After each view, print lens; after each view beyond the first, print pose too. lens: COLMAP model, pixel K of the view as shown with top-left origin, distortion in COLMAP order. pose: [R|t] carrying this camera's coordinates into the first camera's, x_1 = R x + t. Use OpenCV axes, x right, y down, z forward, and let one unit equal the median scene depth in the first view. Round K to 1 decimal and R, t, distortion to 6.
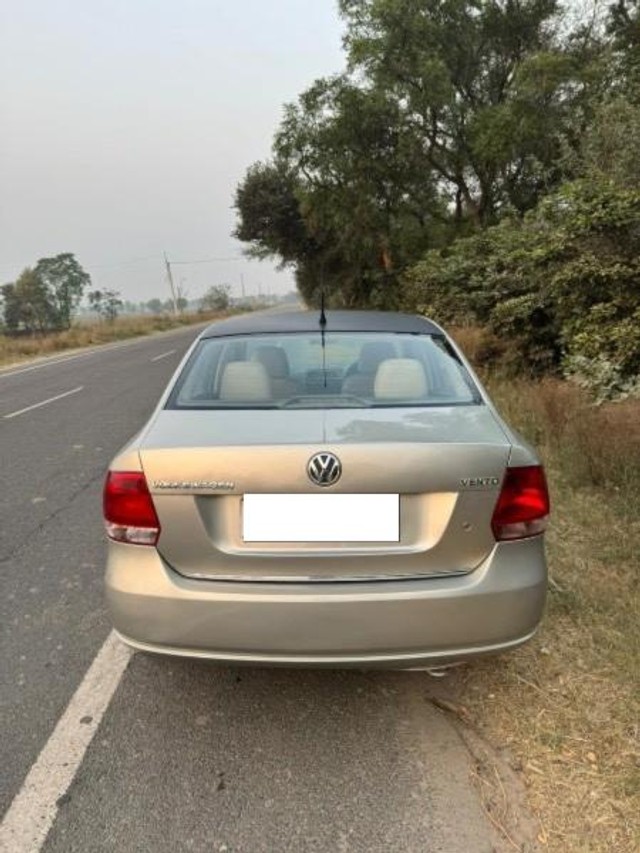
lens RADIAL K [[593.6, 0, 320.0], [0, 593.6, 426.5], [0, 0, 1]] dist [0.014058, -0.031029]
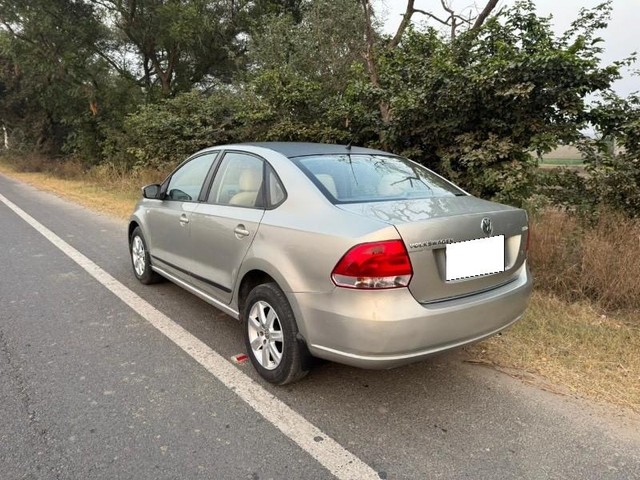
lens RADIAL K [[445.4, 0, 320.0], [0, 445.4, 240.0], [0, 0, 1]] dist [0.014058, -0.031029]
pose [[0.788346, -0.076000, 0.610520, -0.156038], [0.082135, 0.996459, 0.017985, 0.006051], [-0.609725, 0.035966, 0.791797, 0.032293]]
